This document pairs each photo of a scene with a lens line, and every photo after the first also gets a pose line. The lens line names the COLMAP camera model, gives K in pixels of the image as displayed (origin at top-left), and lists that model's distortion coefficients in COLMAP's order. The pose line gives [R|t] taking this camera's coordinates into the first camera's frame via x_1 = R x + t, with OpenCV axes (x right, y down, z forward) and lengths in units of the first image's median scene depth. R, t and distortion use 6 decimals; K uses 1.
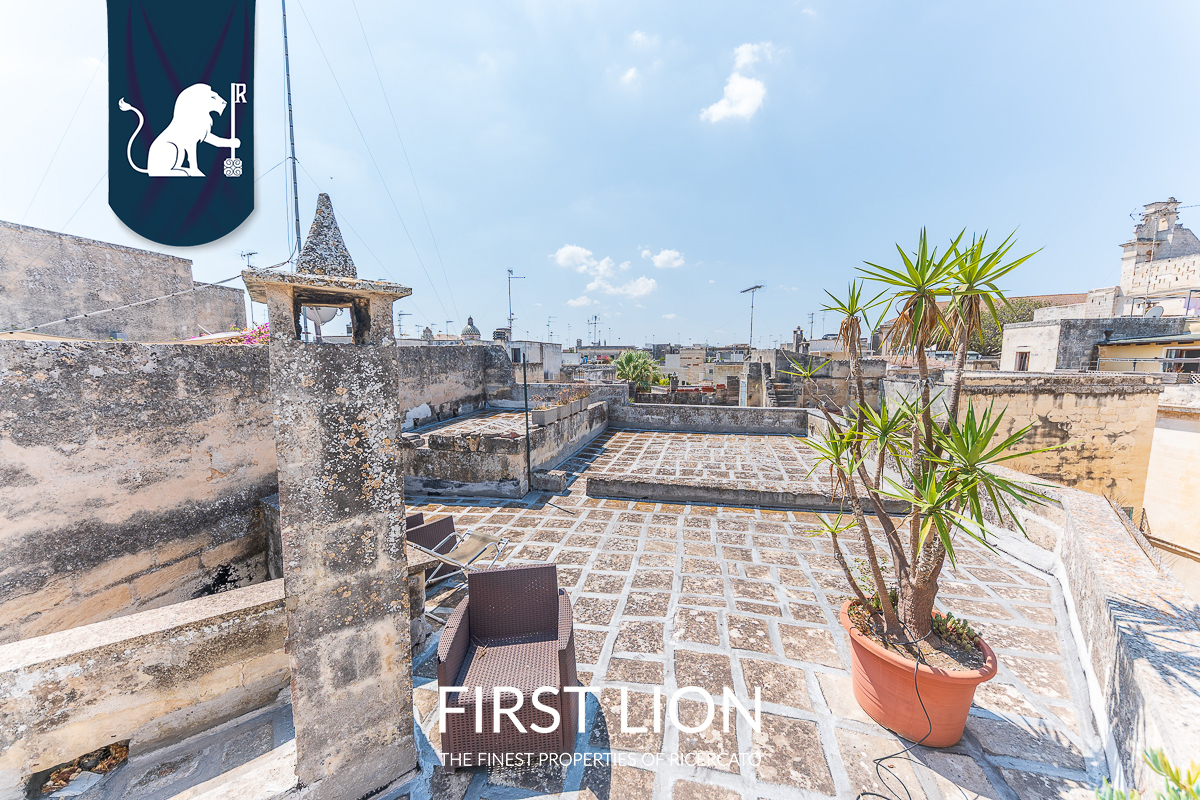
lens RADIAL K [[416.0, 0, 598.5], [0, 416.0, 408.3], [0, 0, 1]] dist [0.009257, 0.000316]
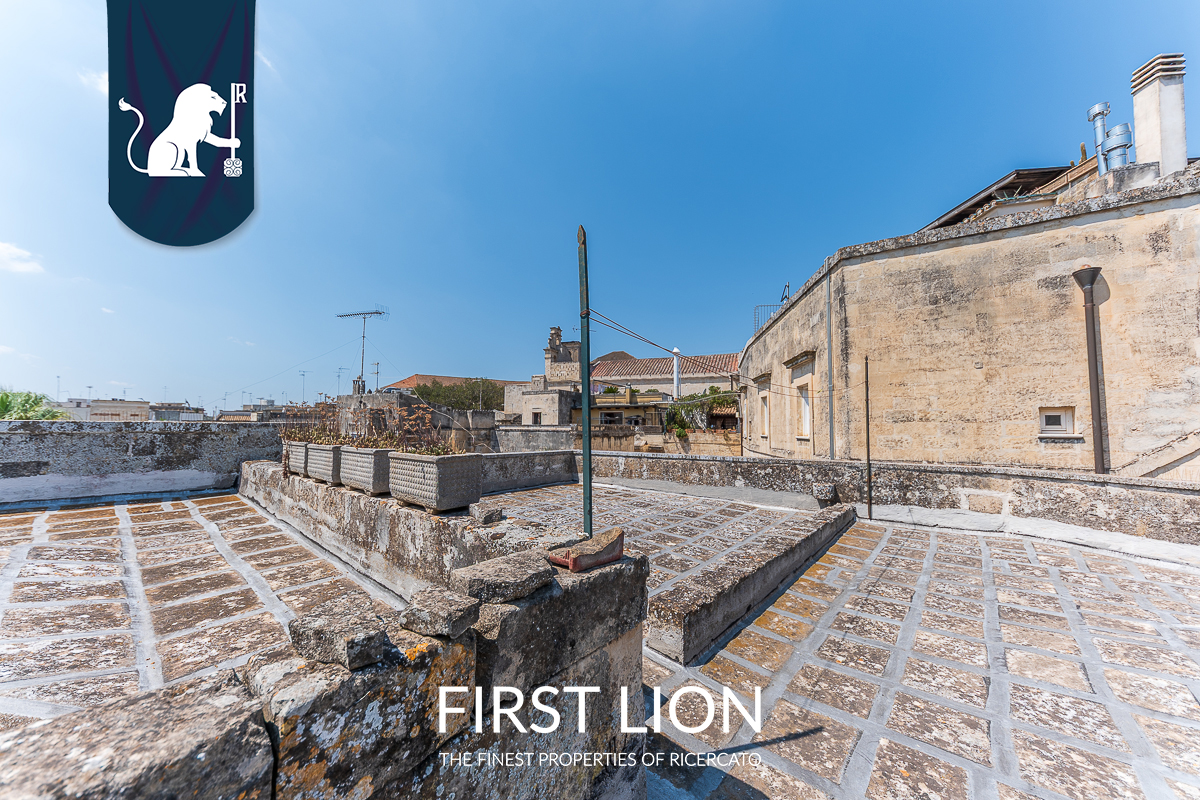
lens RADIAL K [[427.0, 0, 595.4], [0, 427.0, 406.6], [0, 0, 1]] dist [0.007891, -0.000067]
pose [[0.440195, 0.049570, 0.896533, -0.501472], [0.096016, 0.990151, -0.101890, 0.014332], [-0.892753, 0.130933, 0.431101, 1.053521]]
